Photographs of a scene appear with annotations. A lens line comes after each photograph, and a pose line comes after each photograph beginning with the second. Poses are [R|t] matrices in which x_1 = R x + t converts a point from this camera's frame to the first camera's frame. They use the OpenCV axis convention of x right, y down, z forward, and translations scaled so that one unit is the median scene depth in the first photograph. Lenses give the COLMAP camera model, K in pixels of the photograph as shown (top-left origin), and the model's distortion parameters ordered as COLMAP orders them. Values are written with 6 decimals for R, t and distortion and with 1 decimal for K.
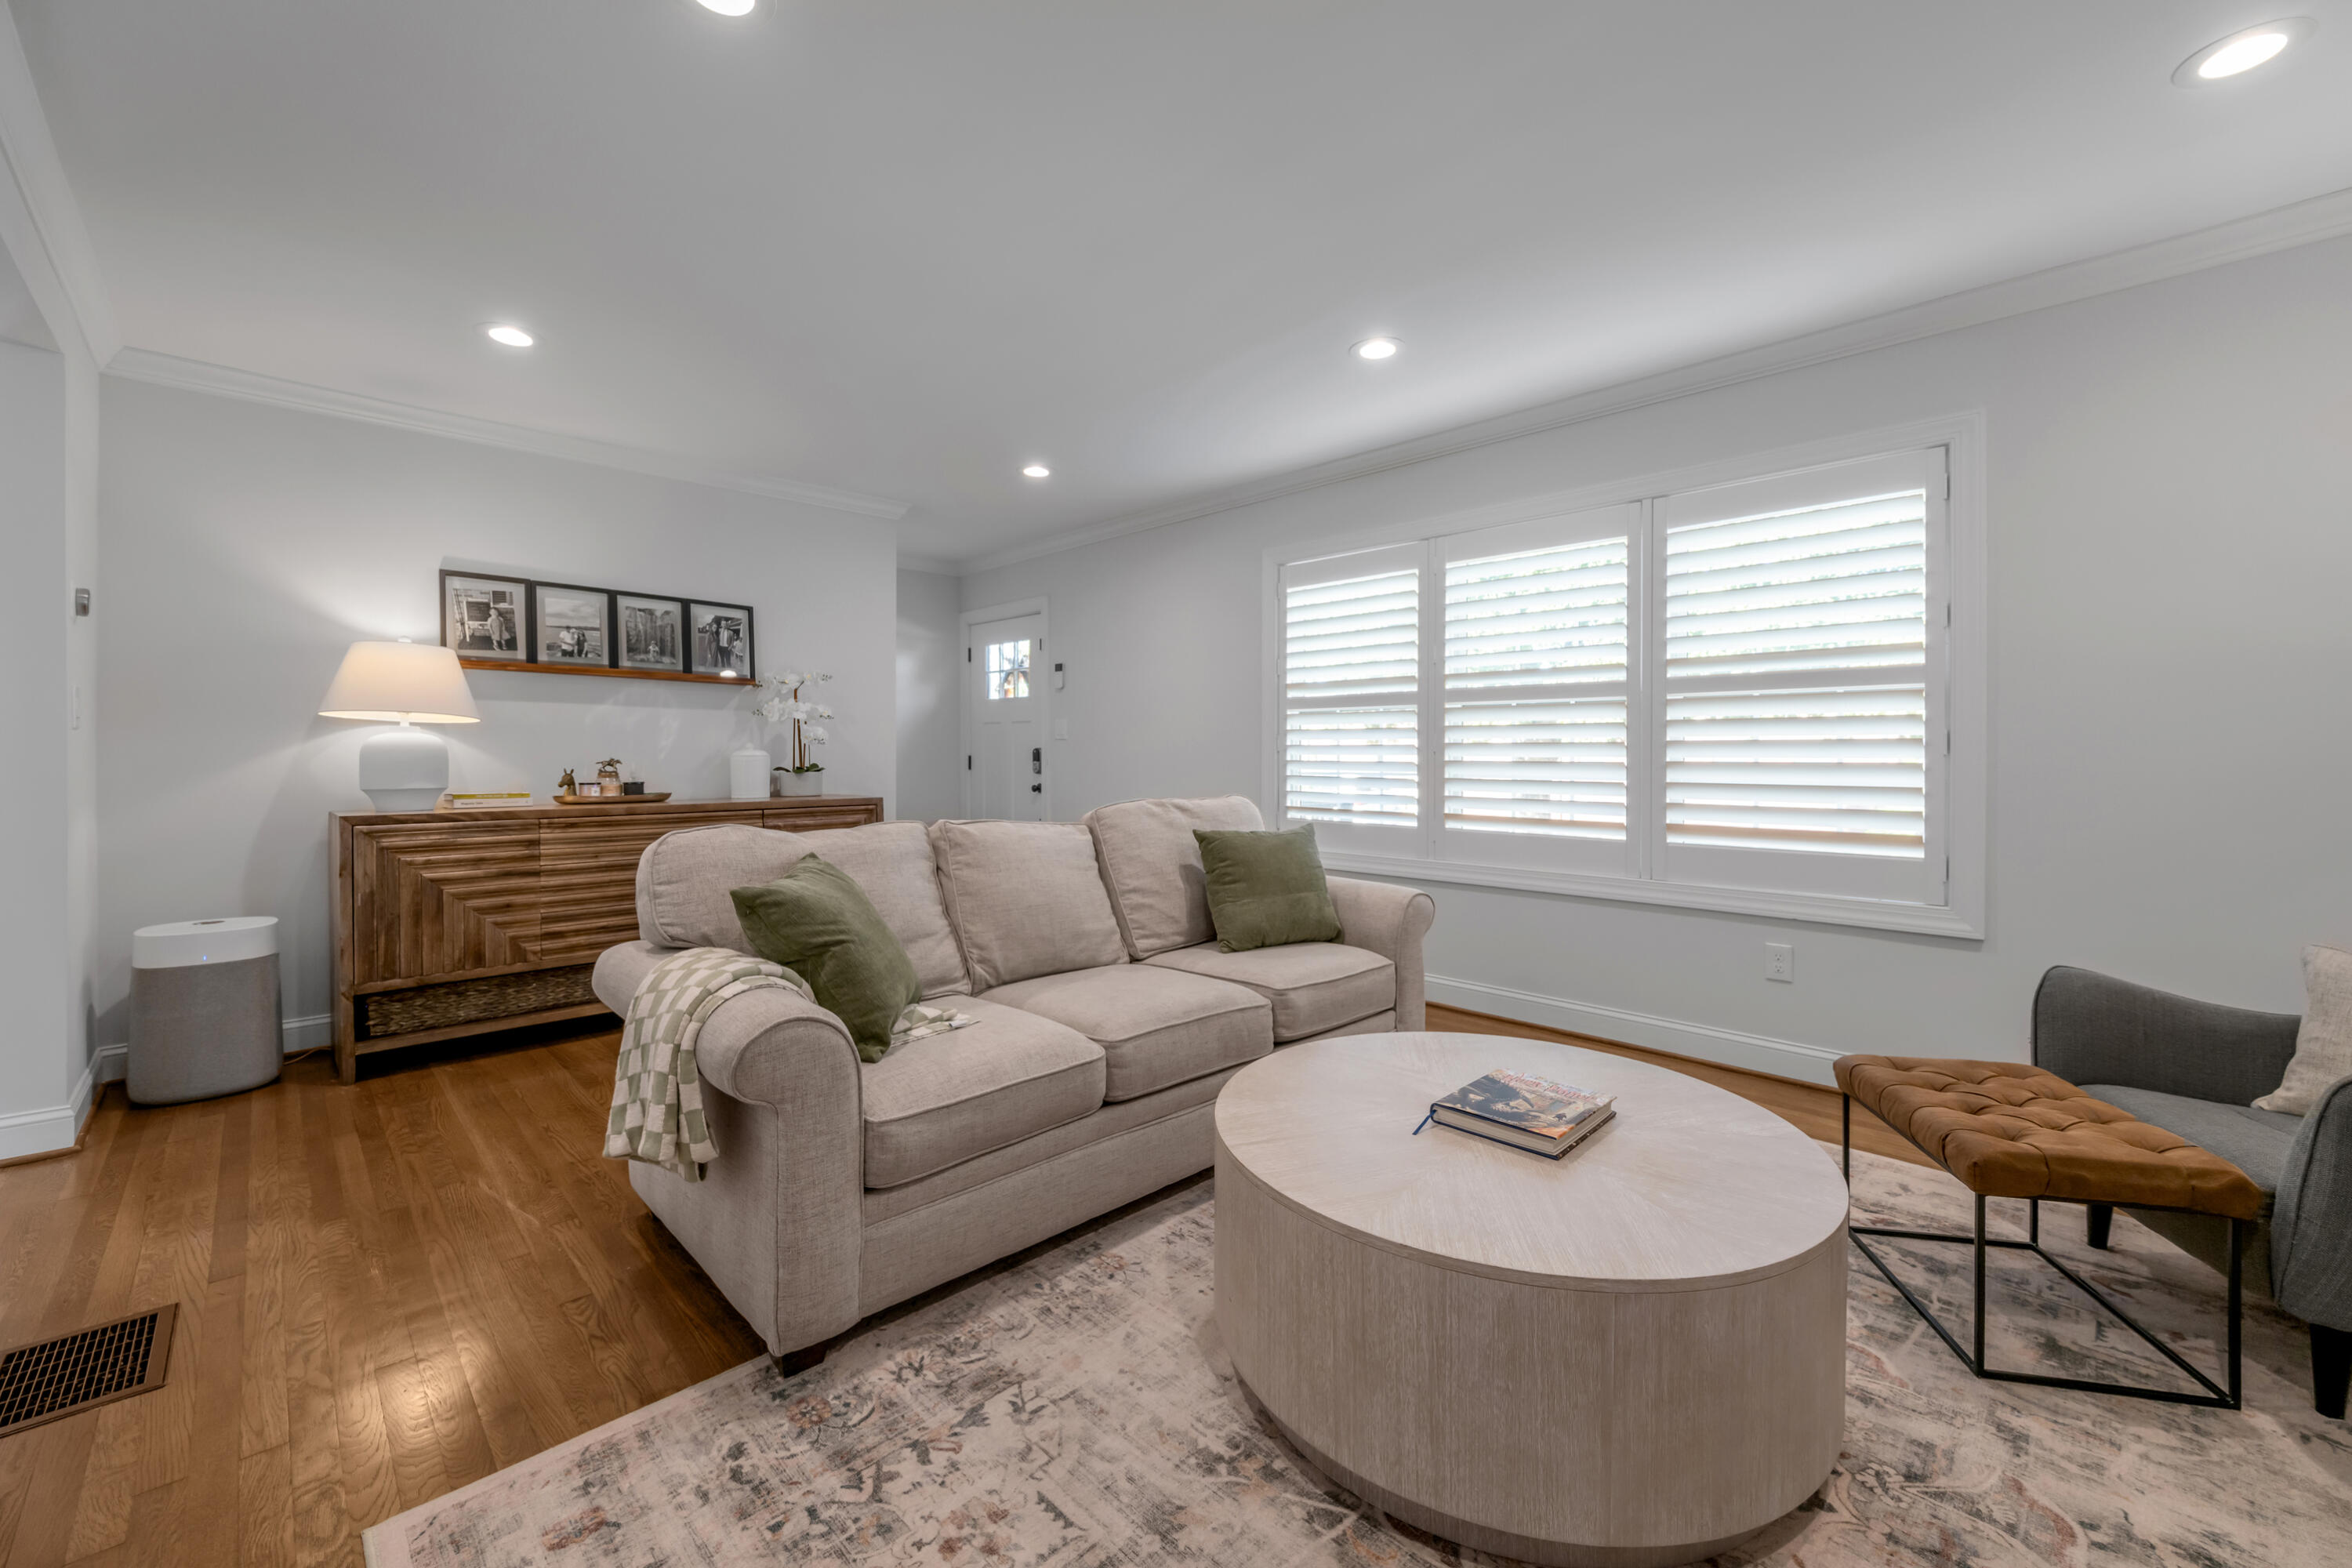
lens RADIAL K [[947.2, 0, 1172.0], [0, 947.2, 750.8], [0, 0, 1]] dist [-0.001190, -0.000161]
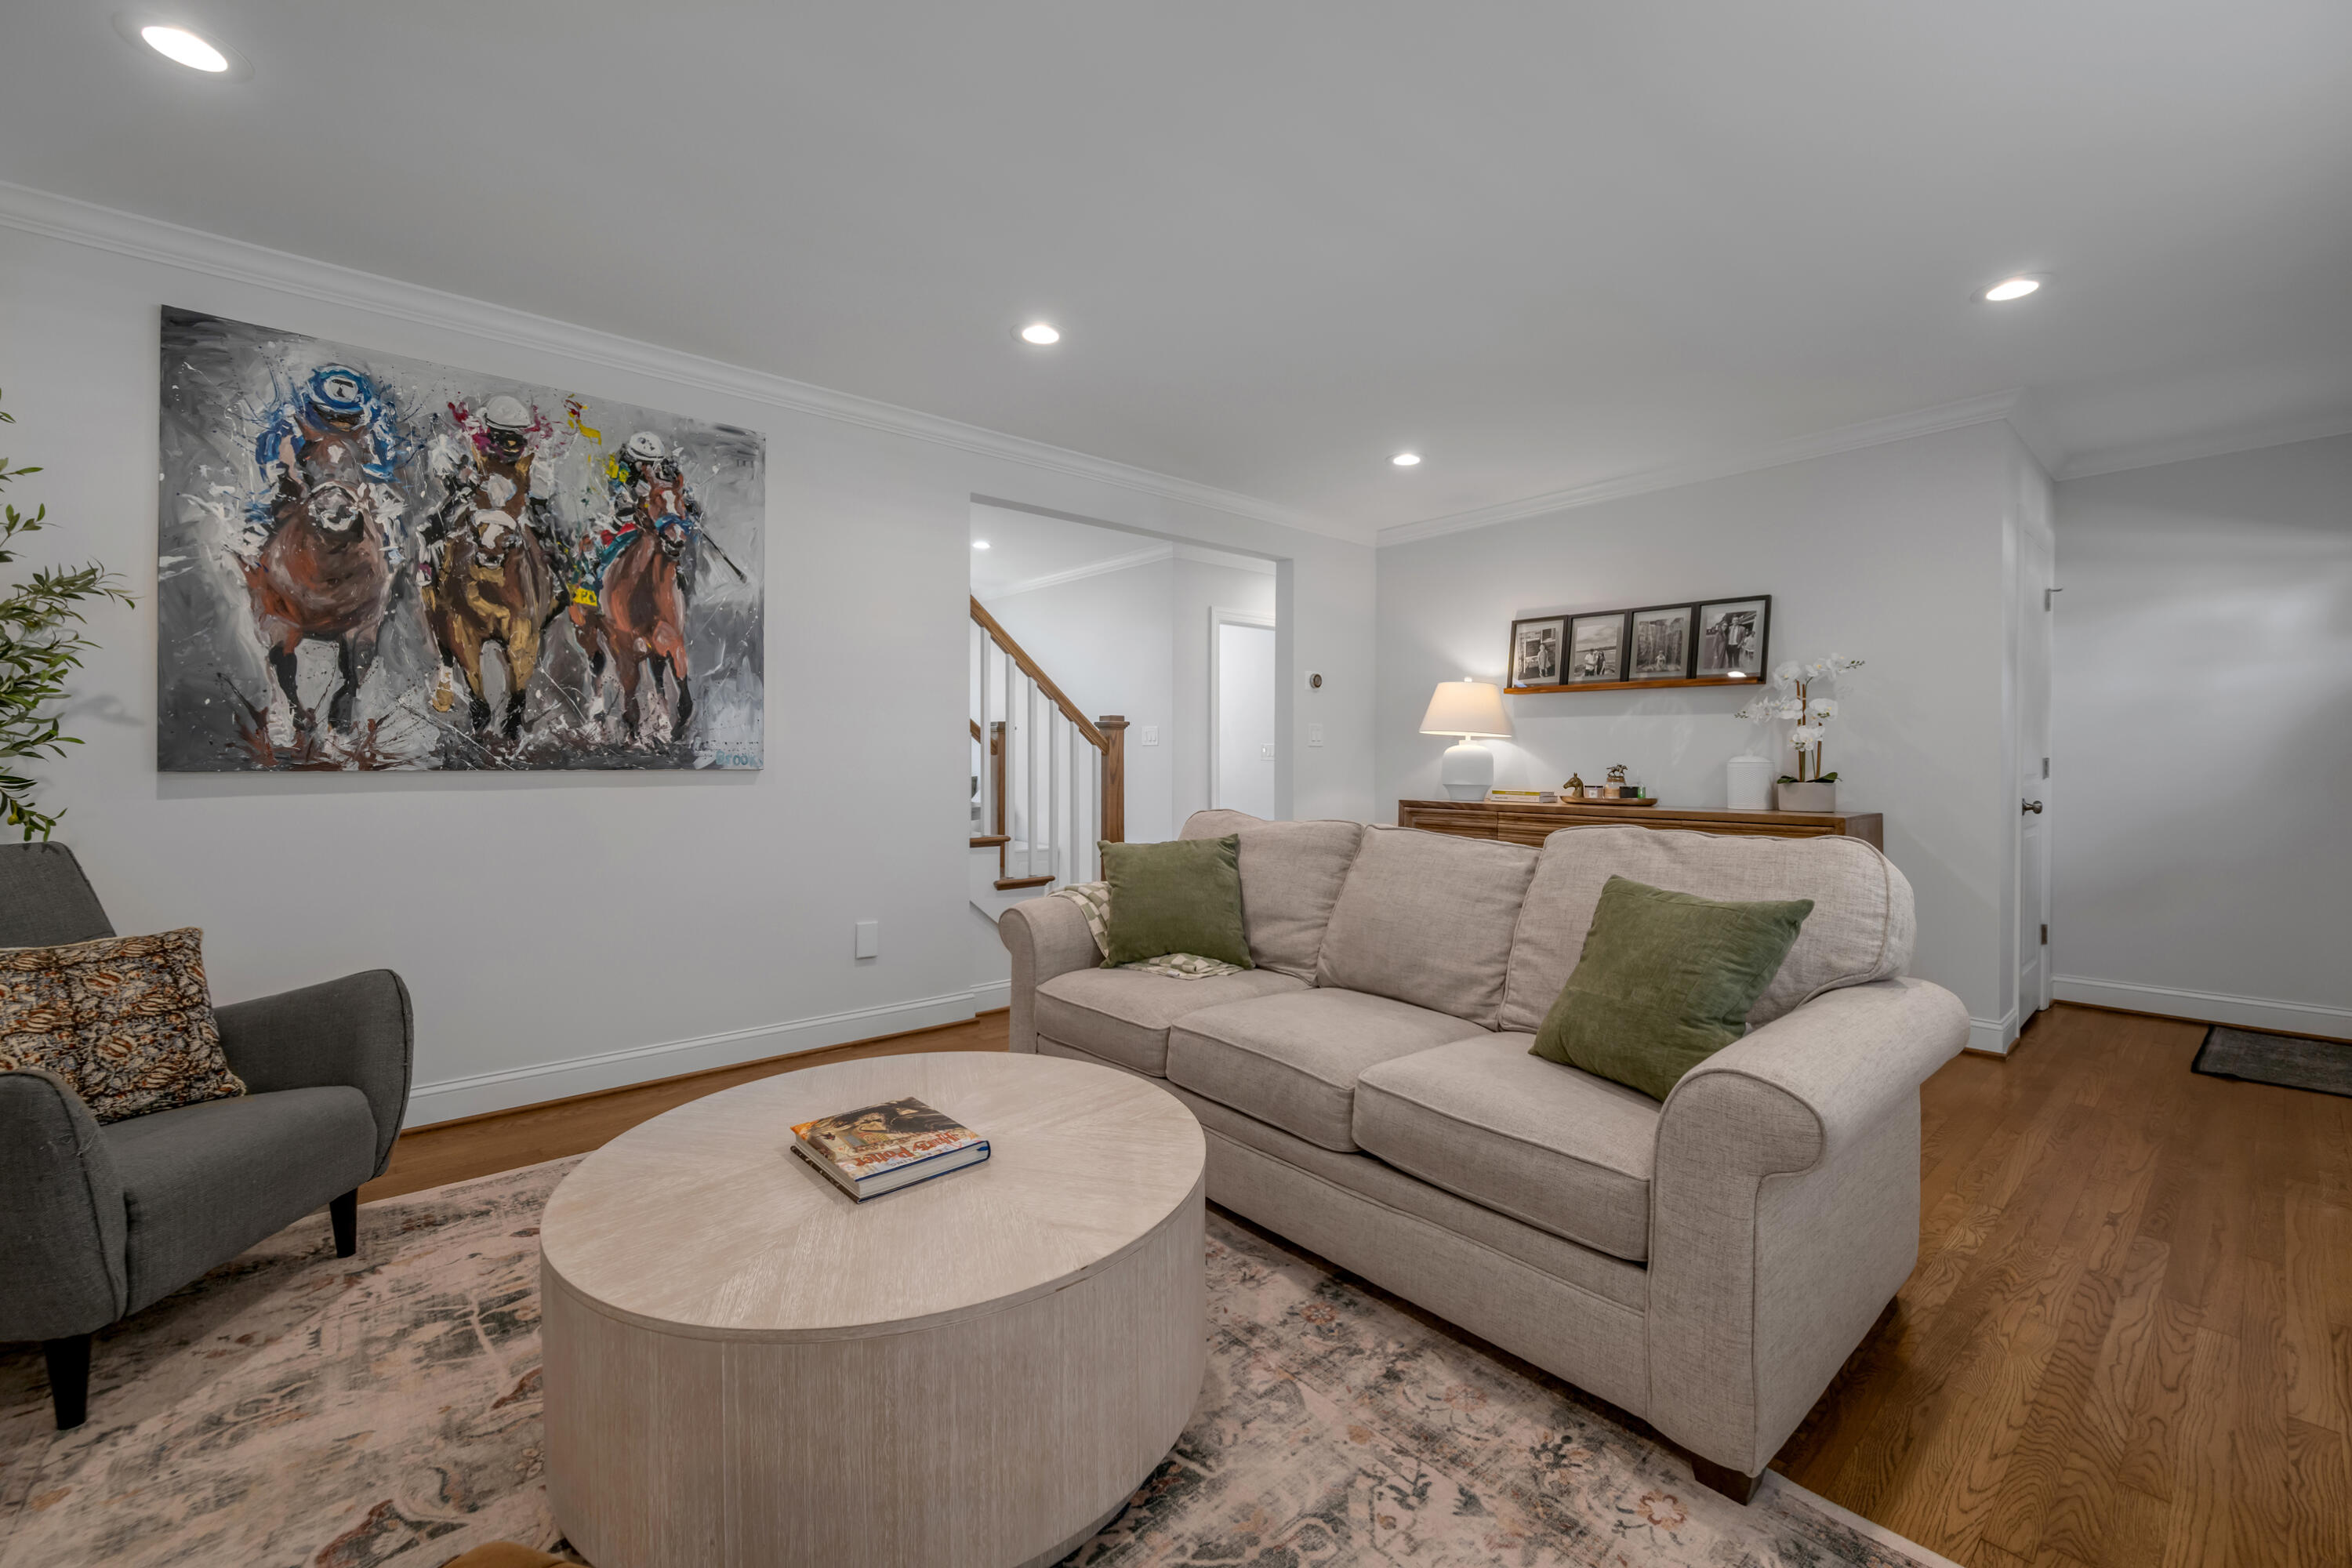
lens RADIAL K [[947.2, 0, 1172.0], [0, 947.2, 750.8], [0, 0, 1]] dist [-0.001190, -0.000161]
pose [[-0.068105, -0.007601, -0.997649, 0.534682], [0.000698, 0.999970, -0.007666, 0.000440], [0.997678, -0.001218, -0.068097, 0.559765]]
